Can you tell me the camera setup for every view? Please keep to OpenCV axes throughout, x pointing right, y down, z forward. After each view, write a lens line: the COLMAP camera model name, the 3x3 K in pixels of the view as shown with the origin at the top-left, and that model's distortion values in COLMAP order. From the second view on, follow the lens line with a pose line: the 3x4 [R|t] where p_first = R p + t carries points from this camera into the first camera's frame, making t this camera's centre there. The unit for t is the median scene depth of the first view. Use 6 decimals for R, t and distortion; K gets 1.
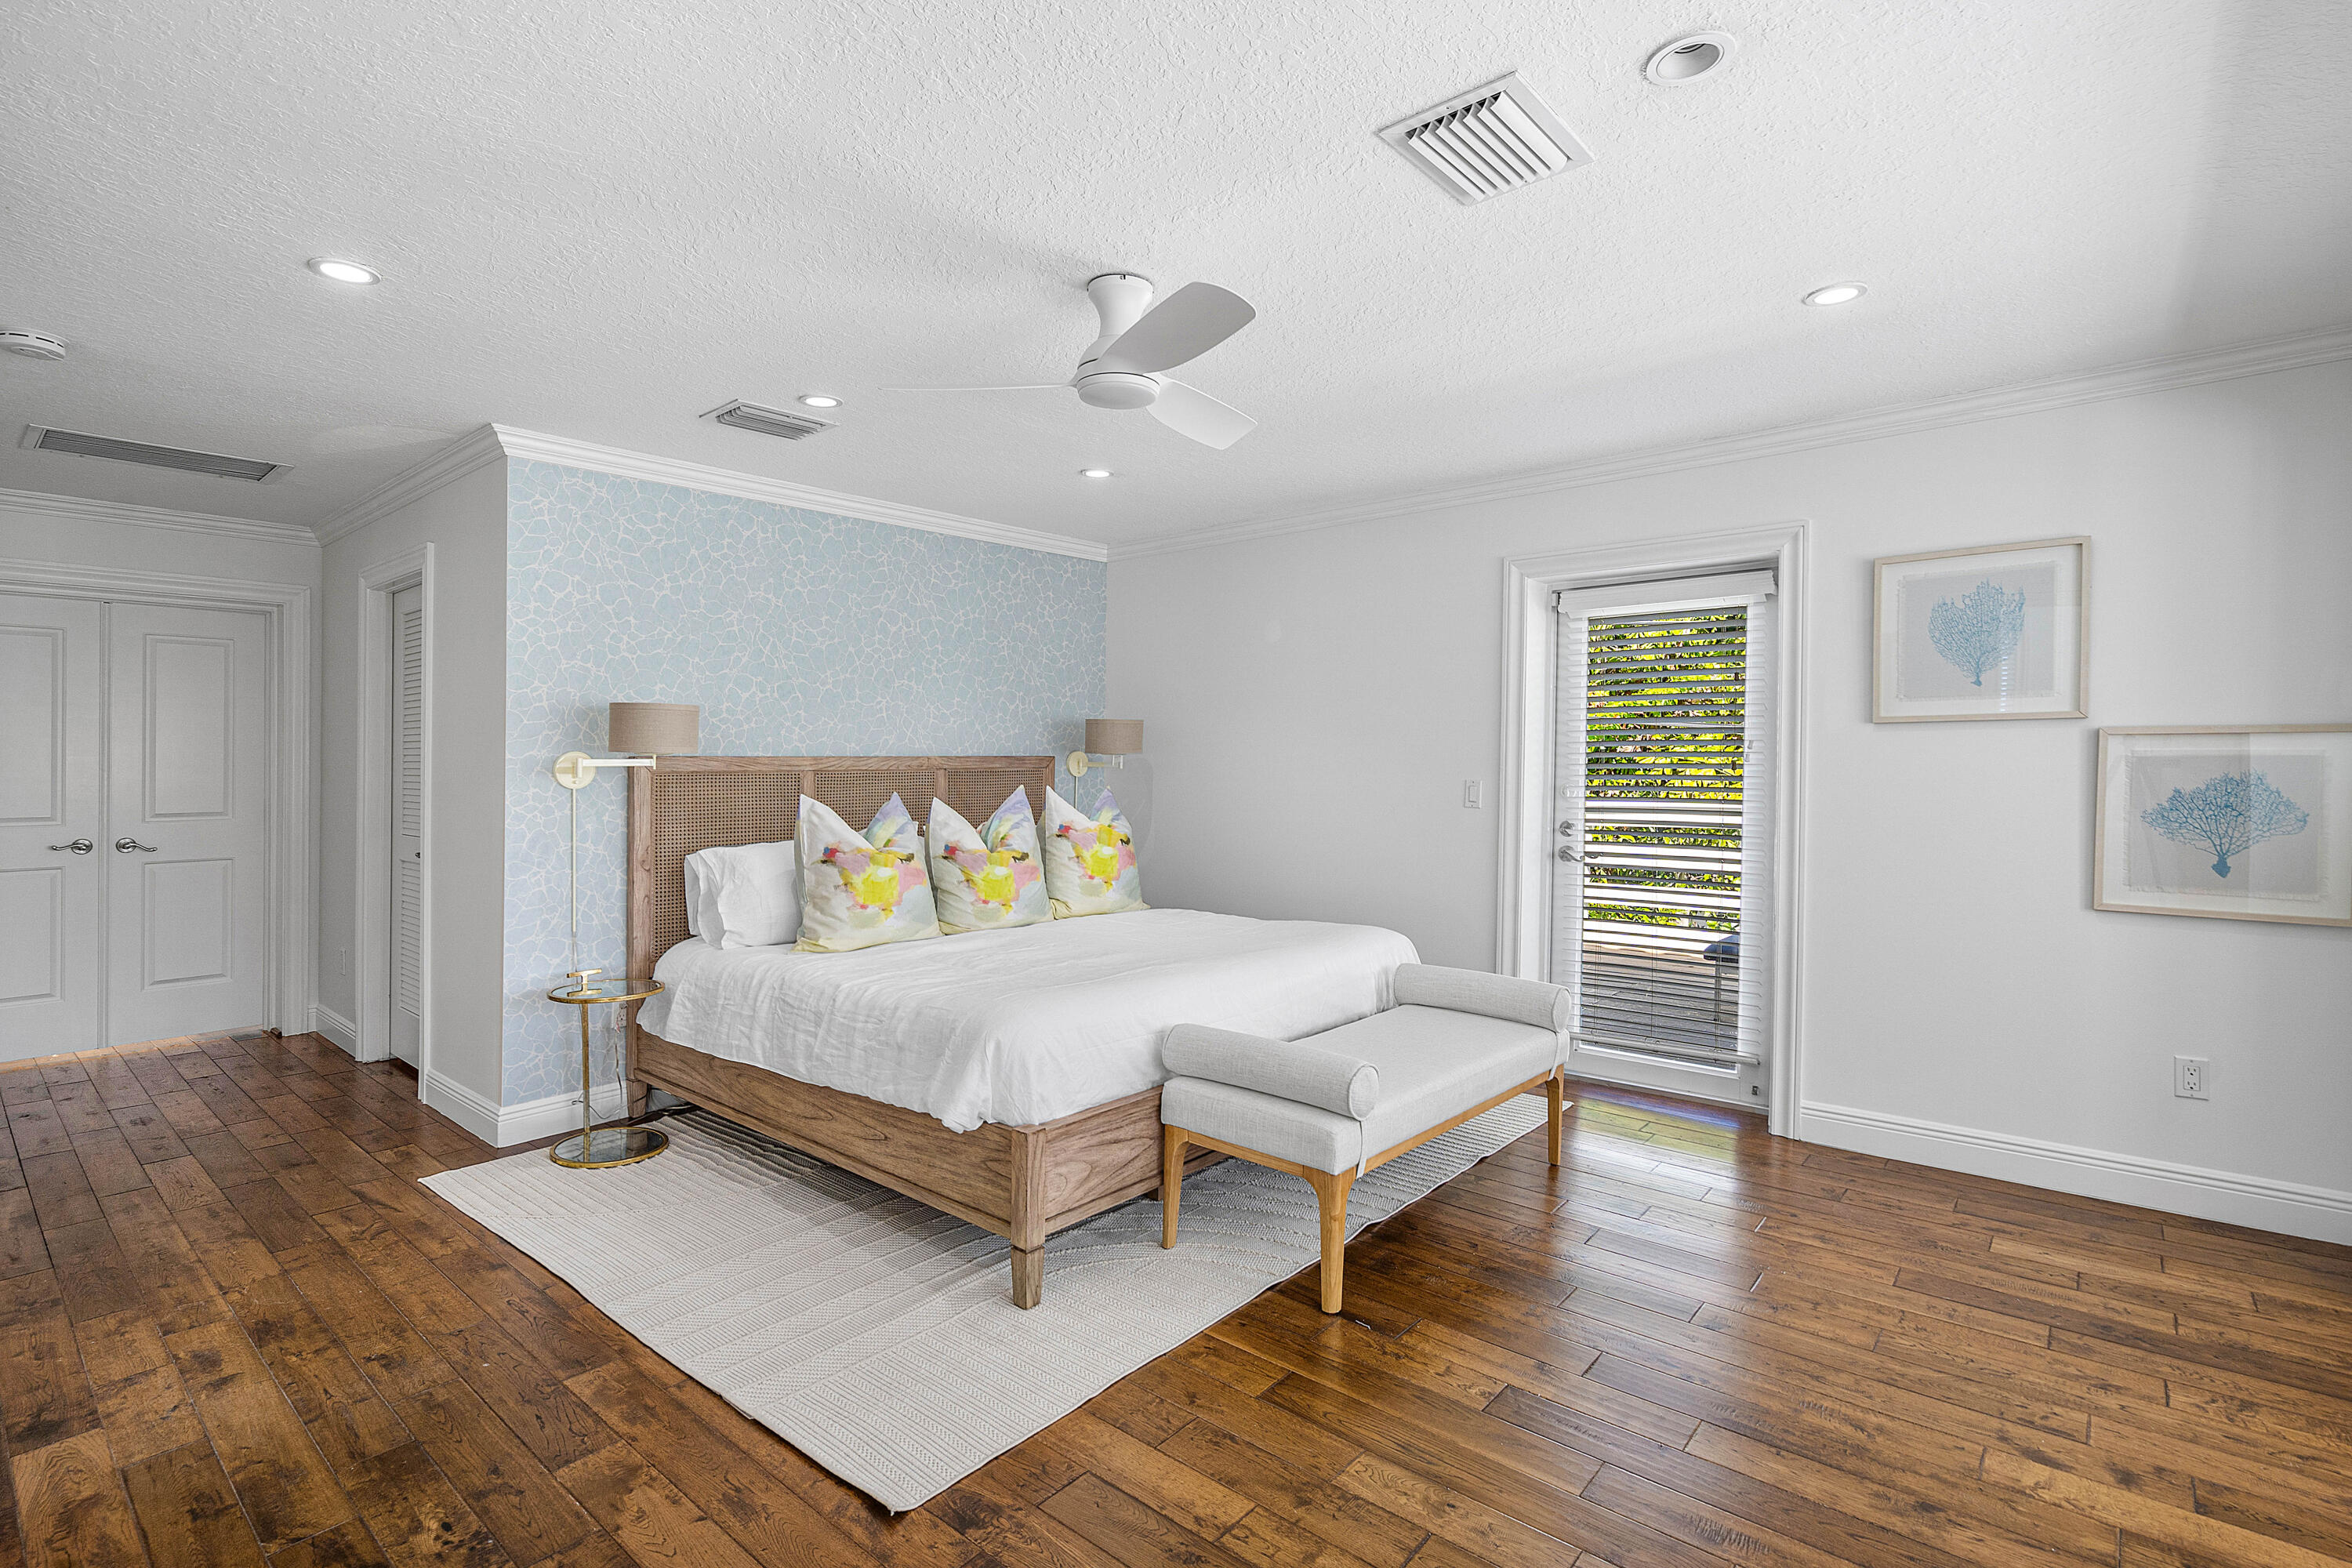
lens RADIAL K [[1097.1, 0, 1149.6], [0, 1097.1, 769.6], [0, 0, 1]] dist [-0.003182, 0.000169]
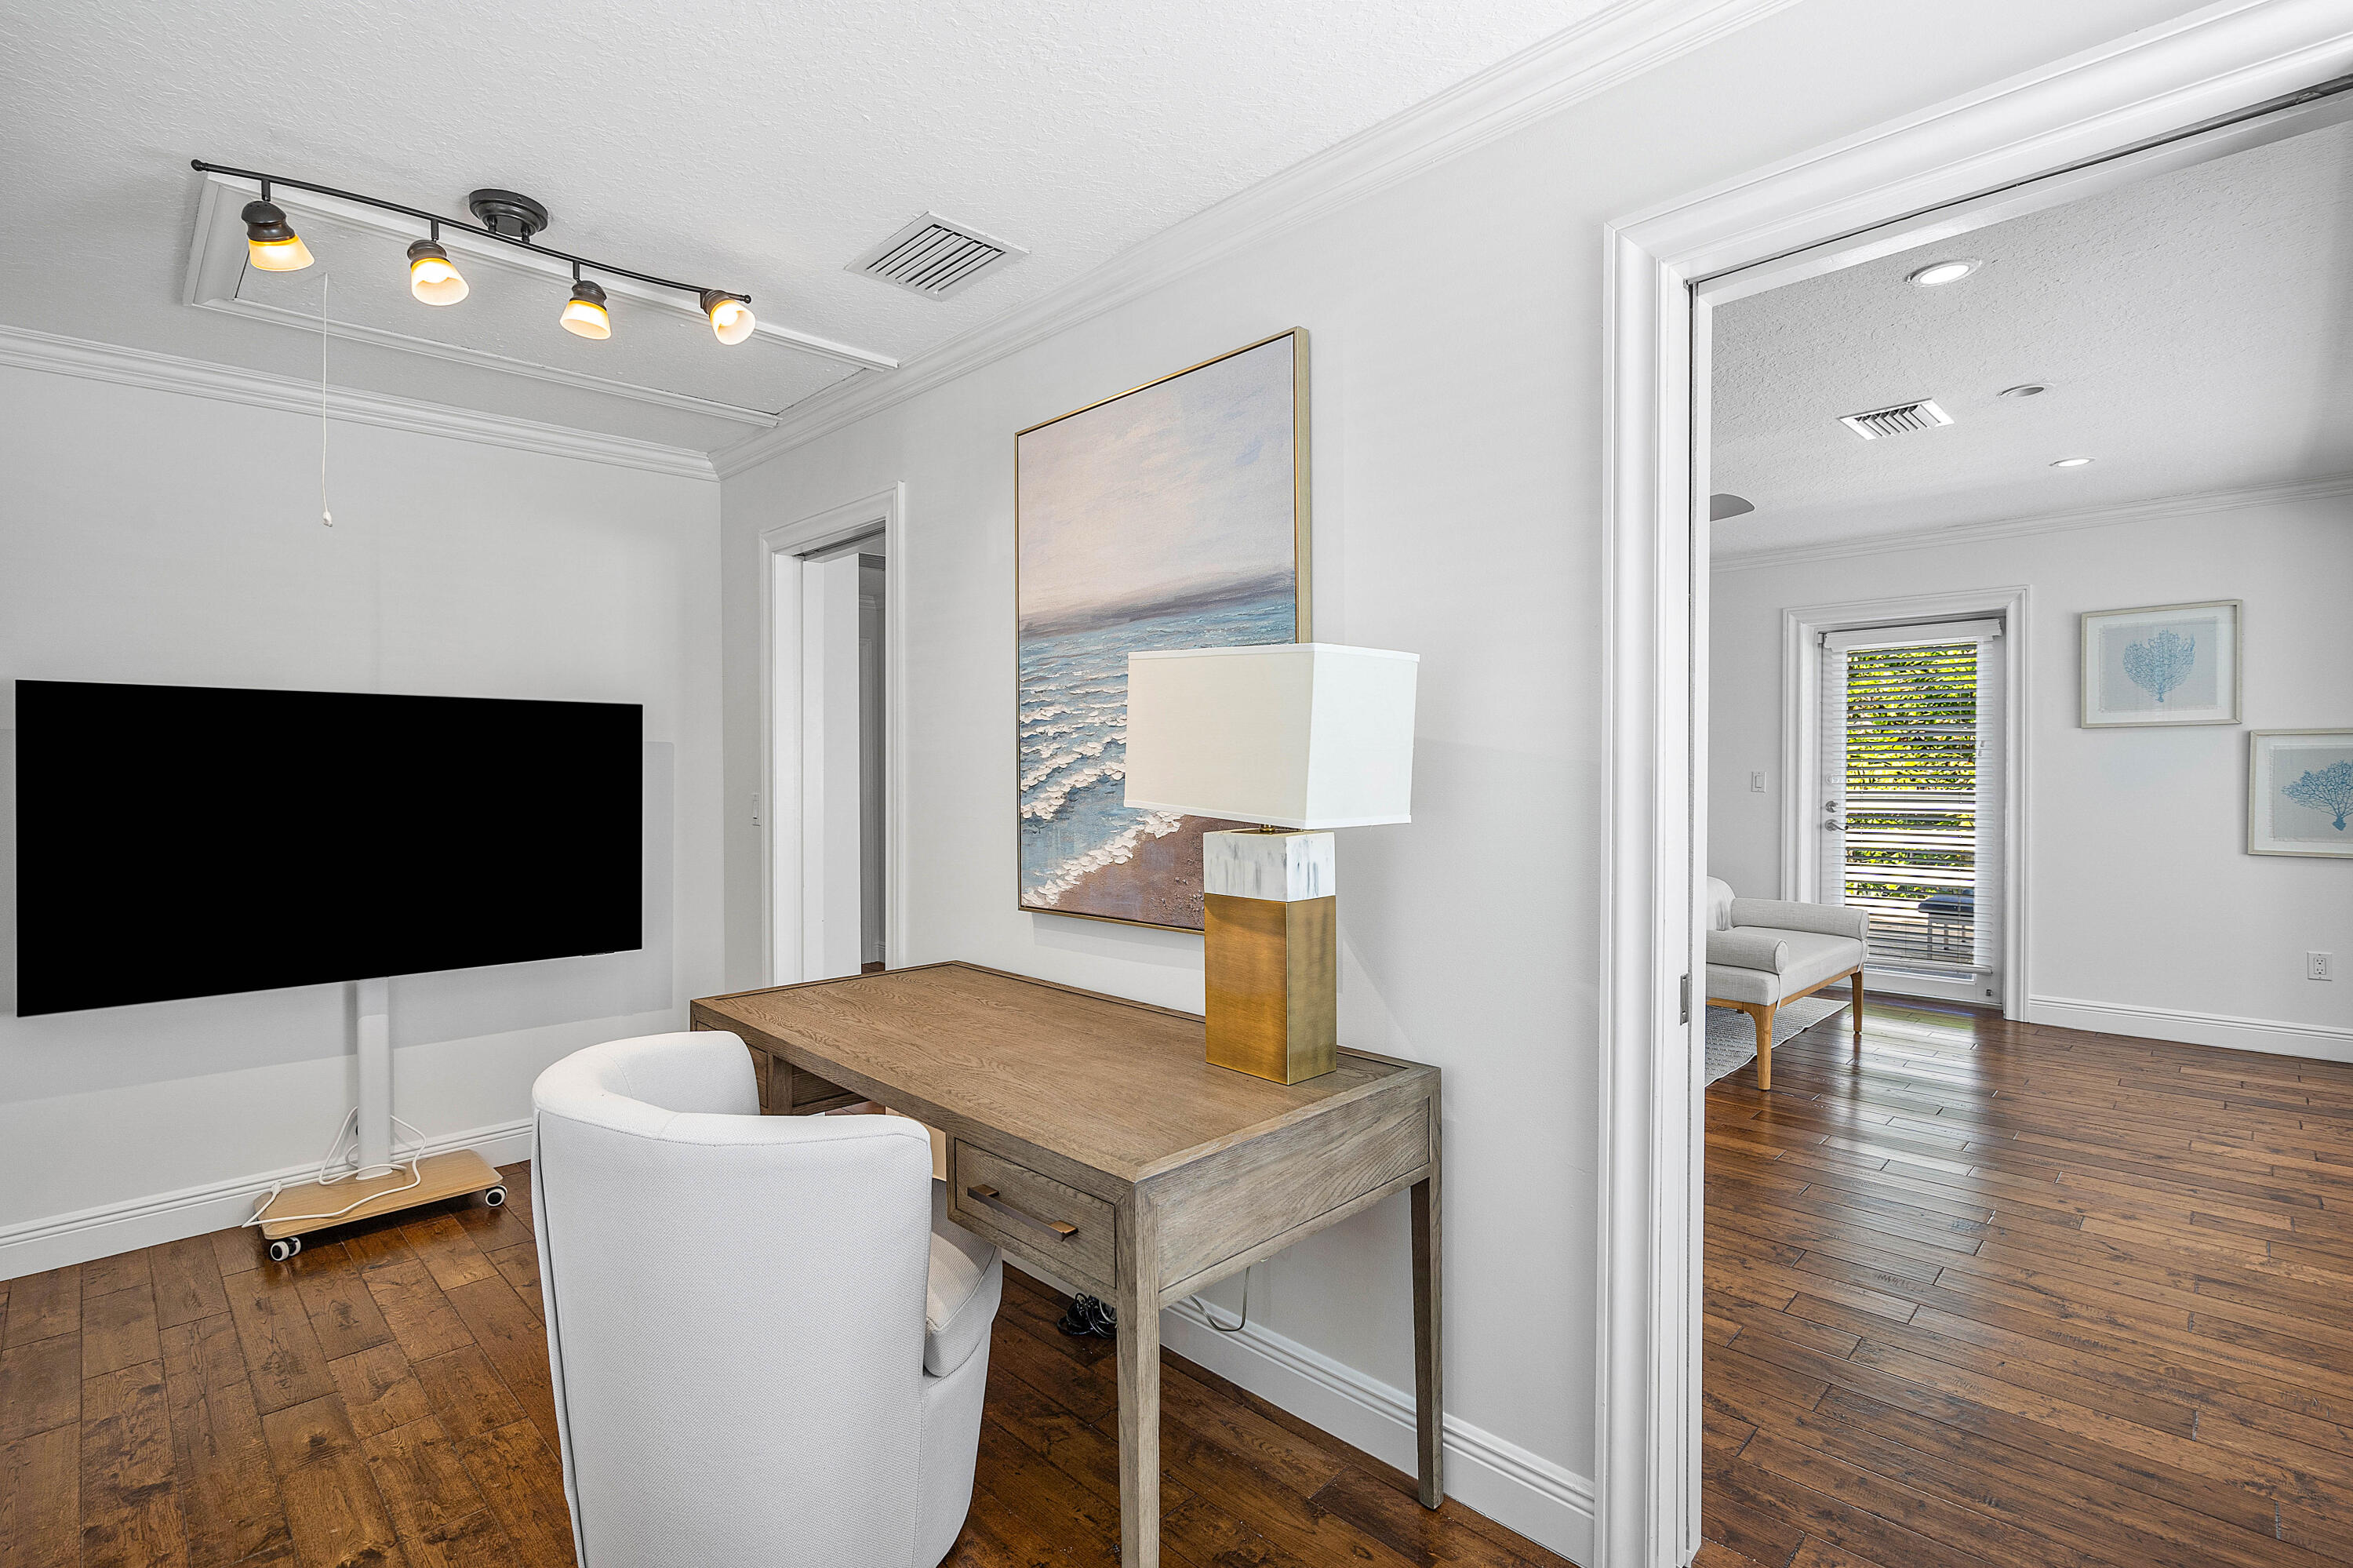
lens RADIAL K [[1097.6, 0, 1150.1], [0, 1097.6, 769.6], [0, 0, 1]] dist [-0.003182, 0.000169]
pose [[0.997685, -0.008734, -0.067434, -0.418077], [0.008565, 0.999959, -0.002795, 0.004777], [0.067456, 0.002211, 0.997720, -0.465555]]
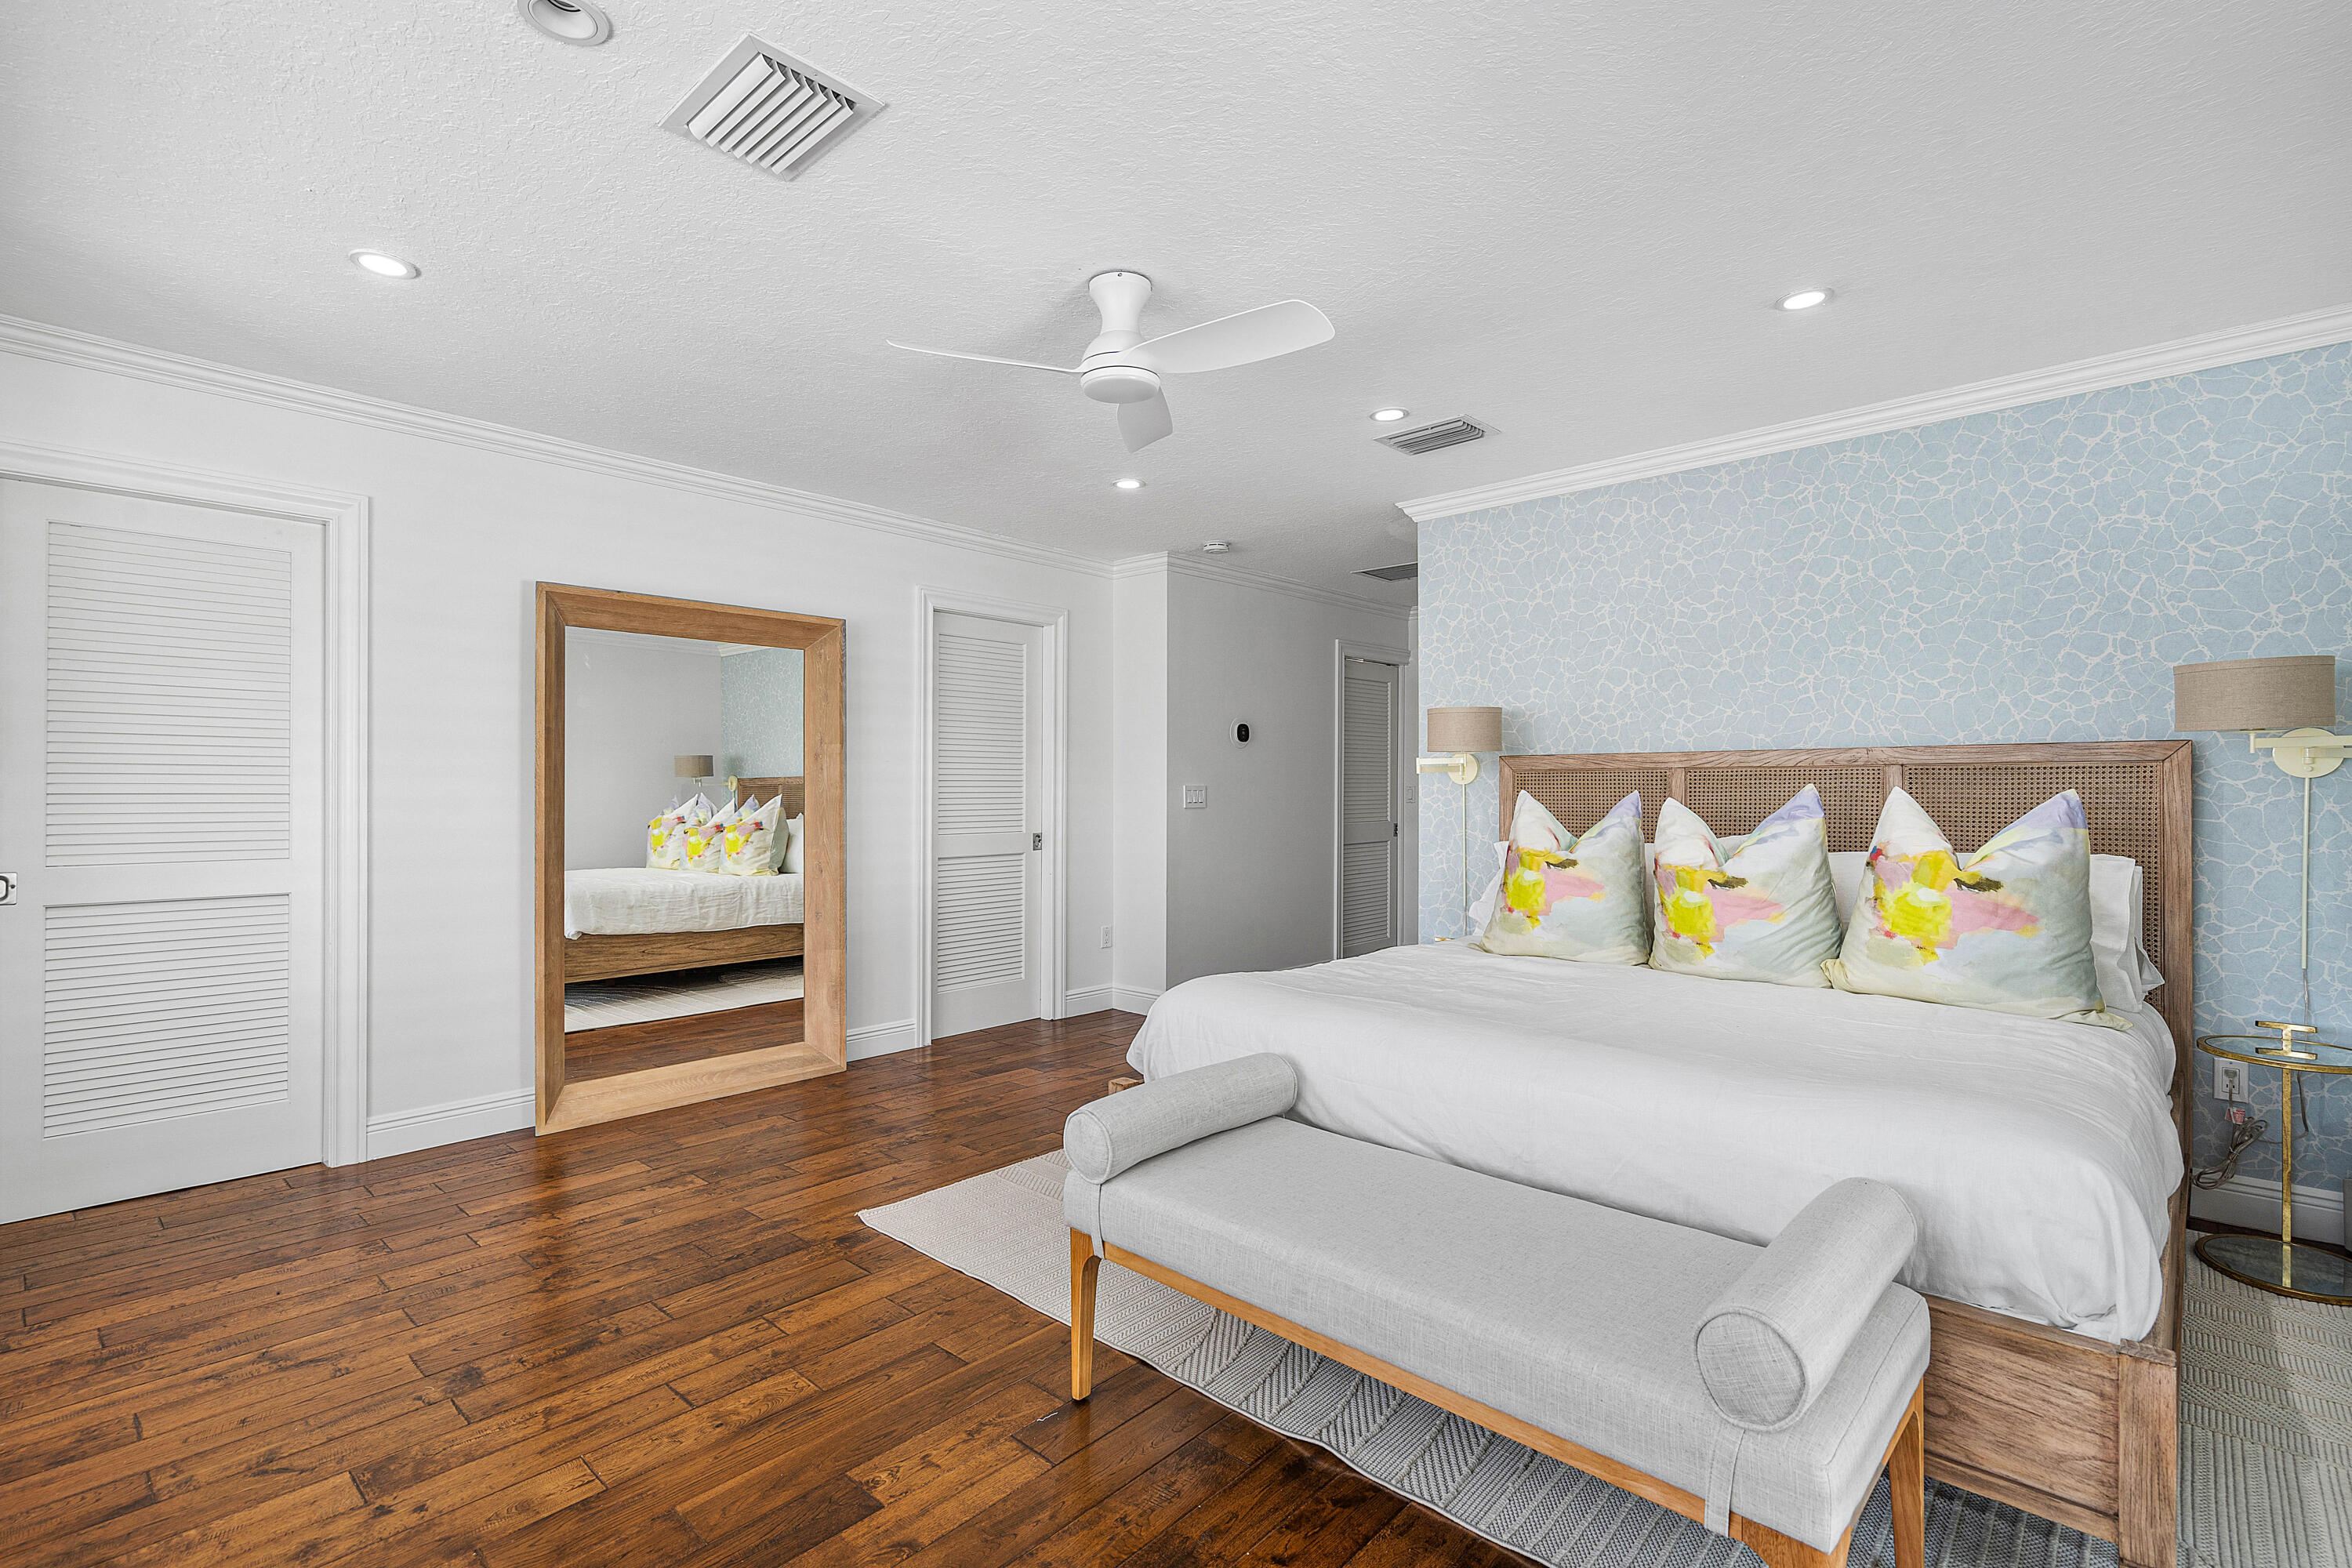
lens RADIAL K [[1086.4, 0, 1175.9], [0, 1086.4, 769.2], [0, 0, 1]] dist [-0.005025, -0.000438]
pose [[-0.012022, -0.015104, -0.999814, 0.698600], [-0.008794, 0.999849, -0.014999, 0.022876], [0.999889, 0.008612, -0.012153, 0.759959]]
